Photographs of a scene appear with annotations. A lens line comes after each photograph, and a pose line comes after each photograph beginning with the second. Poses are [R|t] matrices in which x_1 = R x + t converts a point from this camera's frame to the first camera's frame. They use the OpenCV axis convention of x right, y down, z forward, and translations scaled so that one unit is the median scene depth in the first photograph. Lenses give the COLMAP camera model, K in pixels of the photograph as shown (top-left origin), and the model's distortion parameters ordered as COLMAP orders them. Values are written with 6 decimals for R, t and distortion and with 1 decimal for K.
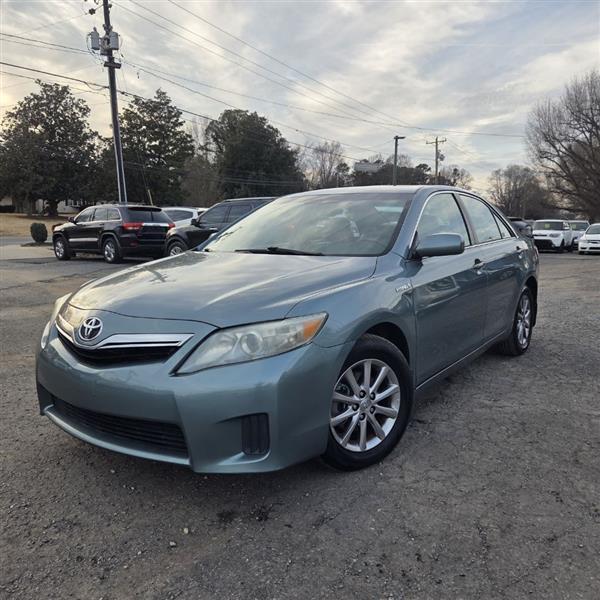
lens RADIAL K [[544.3, 0, 300.0], [0, 544.3, 300.0], [0, 0, 1]] dist [0.091063, -0.075931]
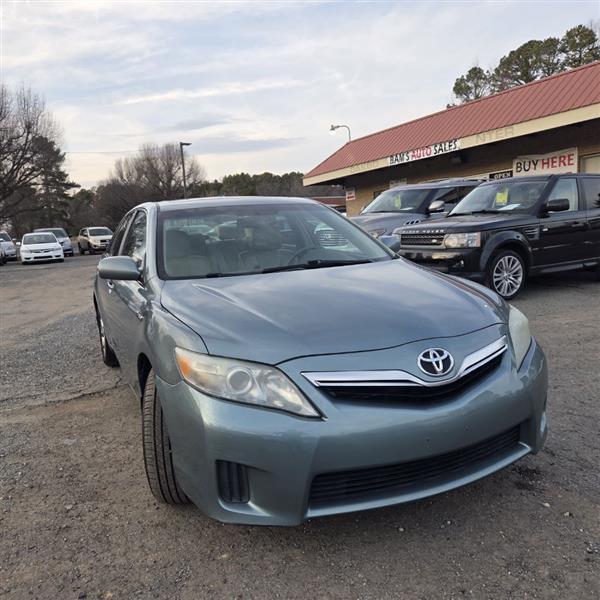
lens RADIAL K [[543.4, 0, 296.1], [0, 543.4, 311.5], [0, 0, 1]] dist [0.097200, -0.091078]
pose [[0.478831, -0.173172, 0.860658, -0.068362], [0.171749, 0.979887, 0.101609, -0.008460], [-0.860943, 0.099164, 0.498943, 0.042569]]
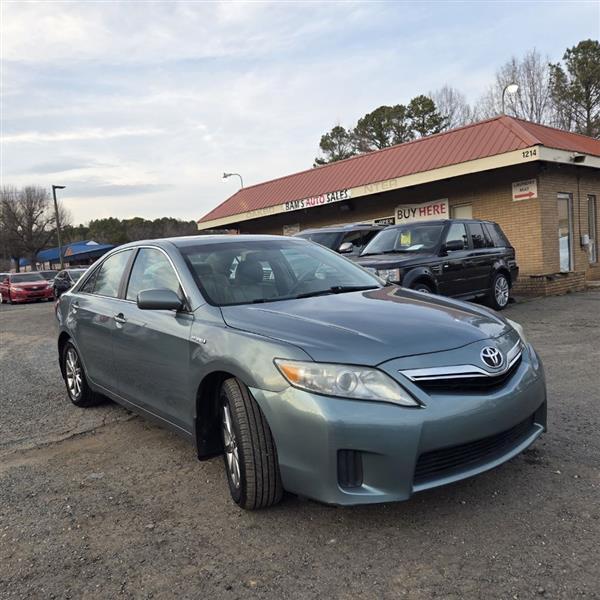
lens RADIAL K [[543.7, 0, 297.8], [0, 543.7, 304.9], [0, 0, 1]] dist [0.096387, -0.096241]
pose [[0.257889, -0.104927, 0.960460, -0.085270], [0.195498, 0.979190, 0.054481, -0.010309], [-0.946189, 0.173718, 0.273035, 0.059286]]
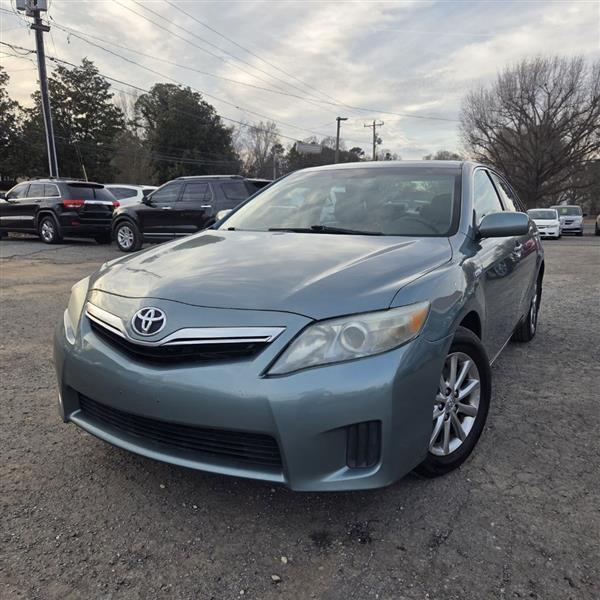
lens RADIAL K [[544.4, 0, 291.3], [0, 544.4, 306.3], [0, 0, 1]] dist [0.084766, -0.068923]
pose [[0.993987, -0.005025, 0.109384, -0.014520], [0.000364, 0.999093, 0.042586, -0.000304], [-0.109499, -0.042290, 0.993087, 0.008951]]
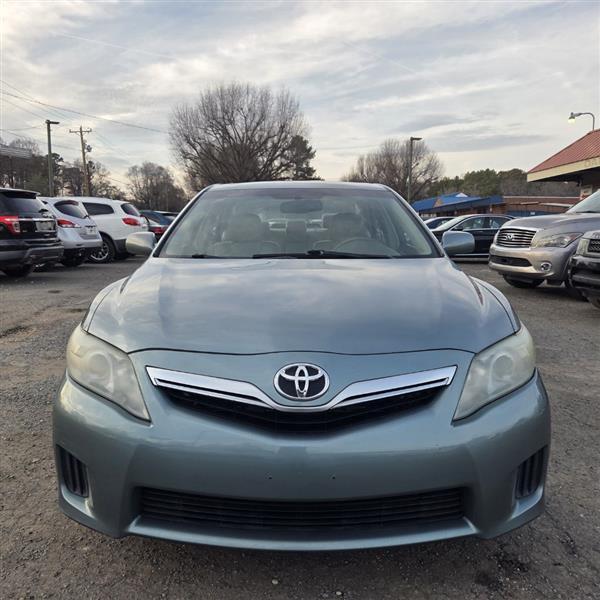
lens RADIAL K [[540.5, 0, 291.0], [0, 540.5, 296.6], [0, 0, 1]] dist [0.120963, -0.156031]
pose [[0.806312, -0.079422, 0.586134, -0.043634], [0.076918, 0.996609, 0.029231, -0.004044], [-0.586468, 0.021515, 0.809686, 0.026455]]
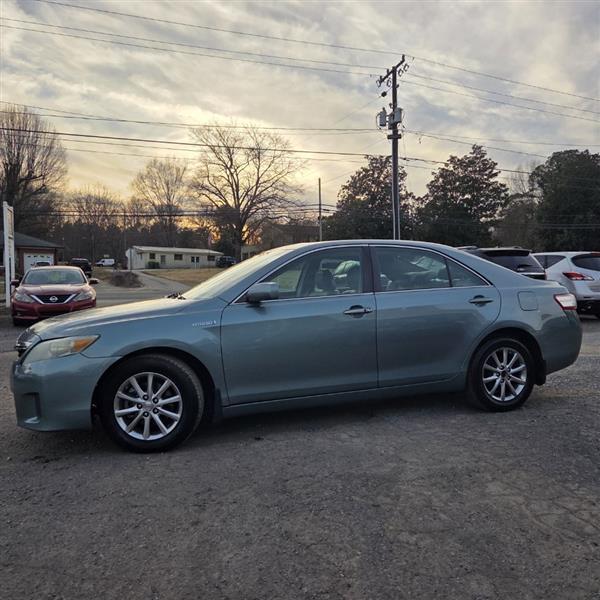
lens RADIAL K [[538.2, 0, 296.1], [0, 538.2, 307.9], [0, 0, 1]] dist [0.072852, -0.019520]
pose [[0.818240, 0.020793, -0.574501, 0.074223], [-0.064344, 0.996379, -0.055581, -0.000158], [0.571265, 0.082445, 0.816615, 0.004679]]
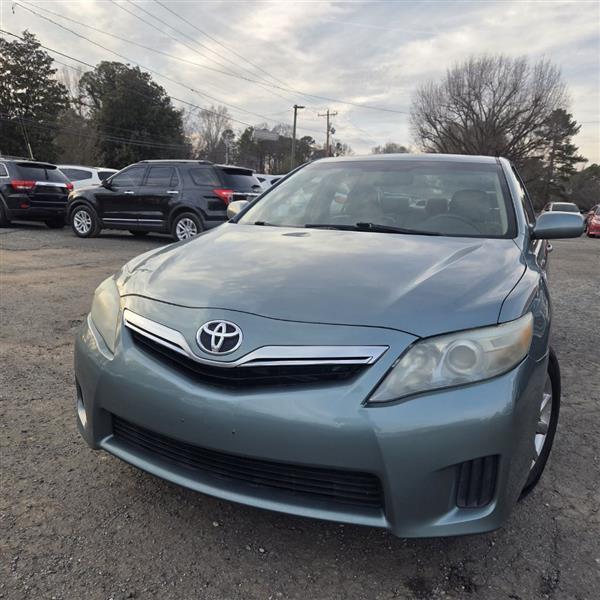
lens RADIAL K [[543.3, 0, 295.6], [0, 543.3, 296.2], [0, 0, 1]] dist [0.086252, -0.071550]
pose [[0.977246, 0.001496, 0.212104, -0.024449], [-0.011801, 0.998810, 0.047331, -0.001937], [-0.211780, -0.048757, 0.976100, 0.017046]]
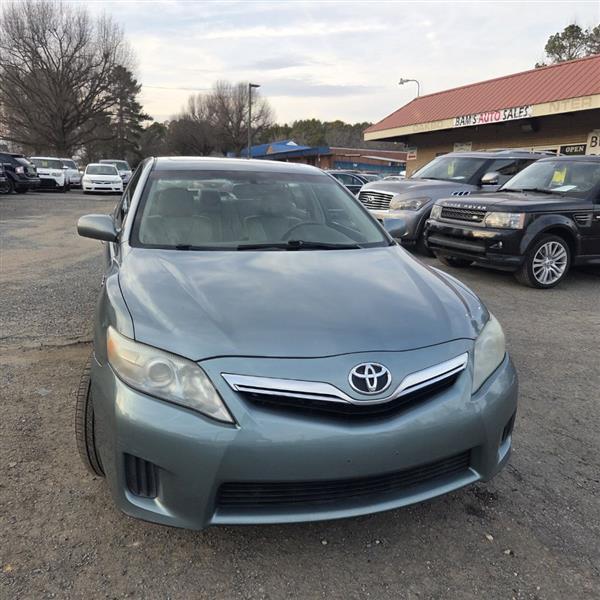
lens RADIAL K [[543.1, 0, 300.8], [0, 543.1, 297.4], [0, 0, 1]] dist [0.095214, -0.089331]
pose [[0.576085, -0.167866, 0.799967, -0.059239], [0.073193, 0.985347, 0.154058, -0.010813], [-0.814106, -0.030199, 0.579931, 0.035560]]
